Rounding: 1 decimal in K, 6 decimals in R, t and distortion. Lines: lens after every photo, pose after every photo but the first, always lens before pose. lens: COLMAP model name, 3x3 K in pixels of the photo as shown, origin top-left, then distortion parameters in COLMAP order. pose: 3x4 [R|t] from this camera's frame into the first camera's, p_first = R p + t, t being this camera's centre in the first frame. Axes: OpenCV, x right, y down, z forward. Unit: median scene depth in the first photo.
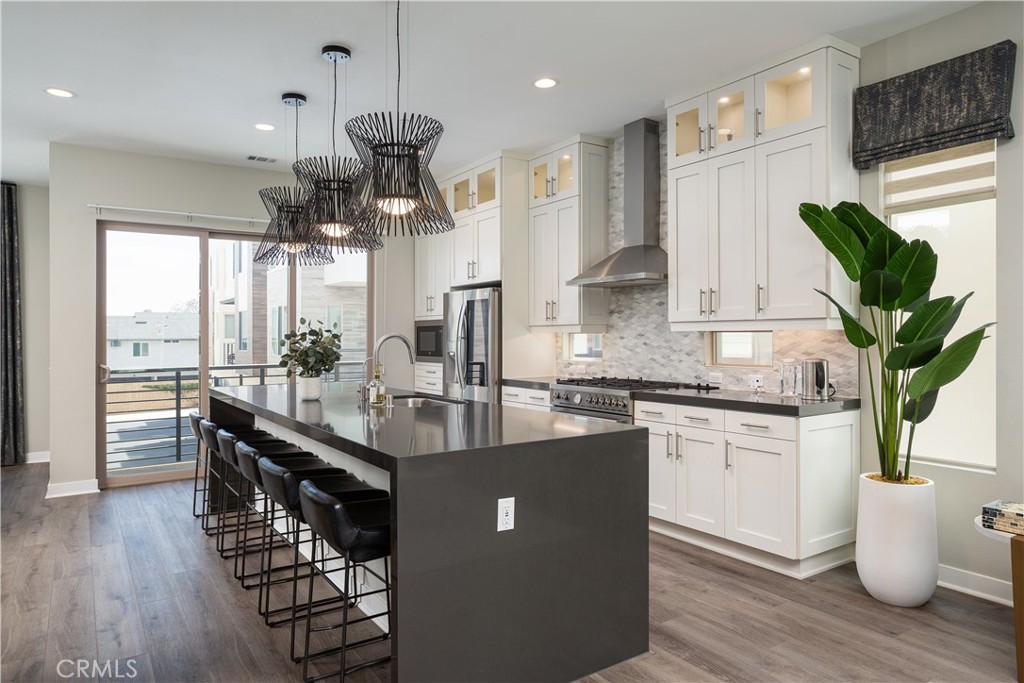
lens RADIAL K [[642.3, 0, 516.1], [0, 642.3, 338.4], [0, 0, 1]] dist [-0.029692, 0.020600]
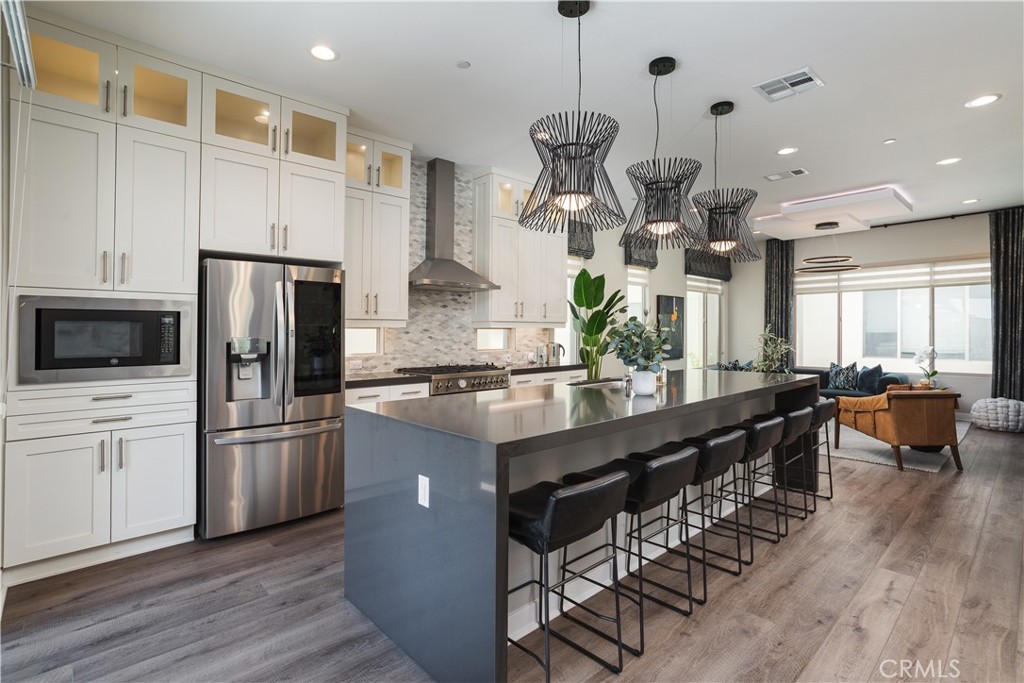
lens RADIAL K [[489.5, 0, 510.5], [0, 489.5, 329.0], [0, 0, 1]] dist [-0.029229, 0.011658]
pose [[-0.132822, 0.016722, 0.990999, -0.778072], [0.011638, 0.999815, -0.015311, 0.008519], [-0.991072, 0.009499, -0.132992, 0.992391]]
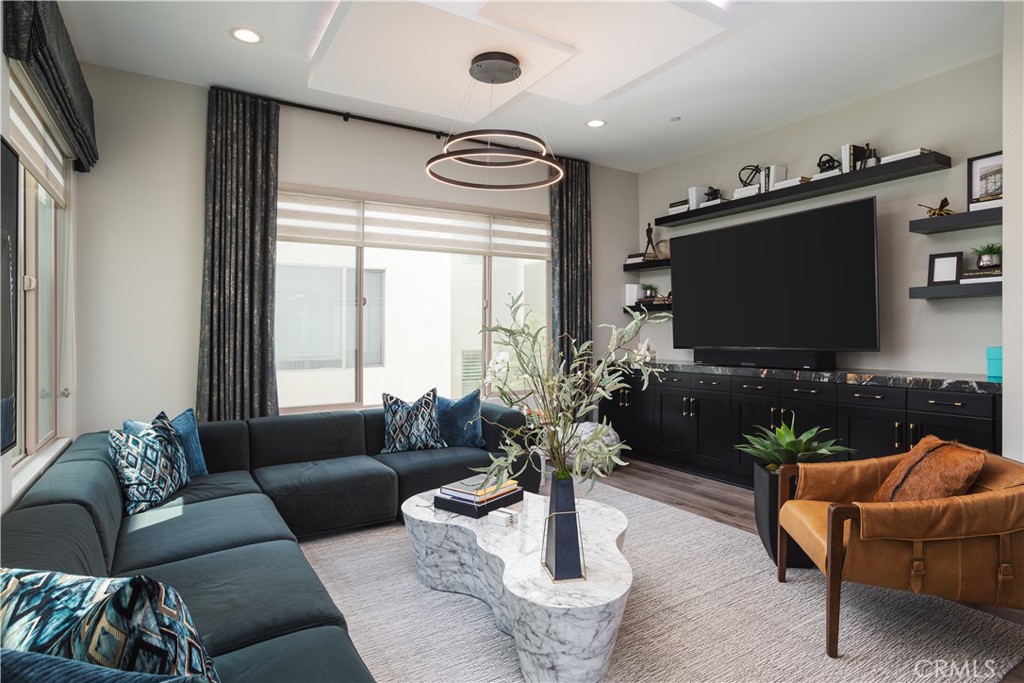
lens RADIAL K [[565.3, 0, 514.3], [0, 565.3, 320.9], [0, 0, 1]] dist [-0.006962, -0.000231]
pose [[-0.998438, 0.013595, 0.054190, 0.378544], [0.013118, 0.999872, -0.009141, 0.006869], [-0.054307, -0.008416, -0.998489, 0.589720]]
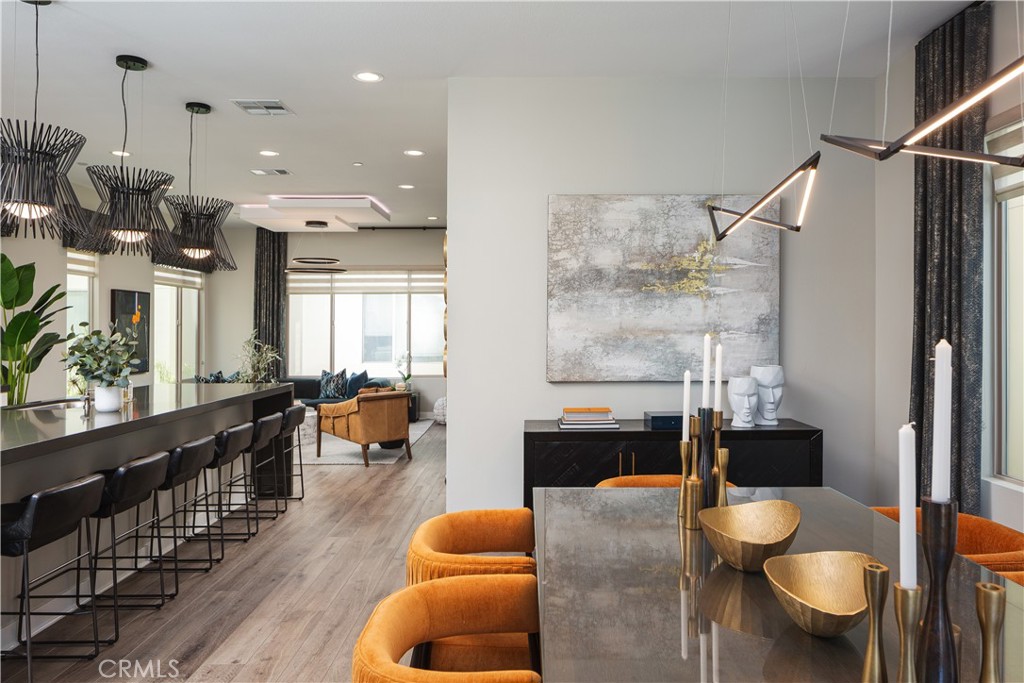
lens RADIAL K [[702.2, 0, 533.8], [0, 702.2, 332.5], [0, 0, 1]] dist [0.009698, -0.004583]
pose [[-0.829347, 0.008616, 0.558668, -1.057429], [0.013065, 0.999907, 0.003974, -0.007023], [-0.558581, 0.010595, -0.829382, 1.145115]]
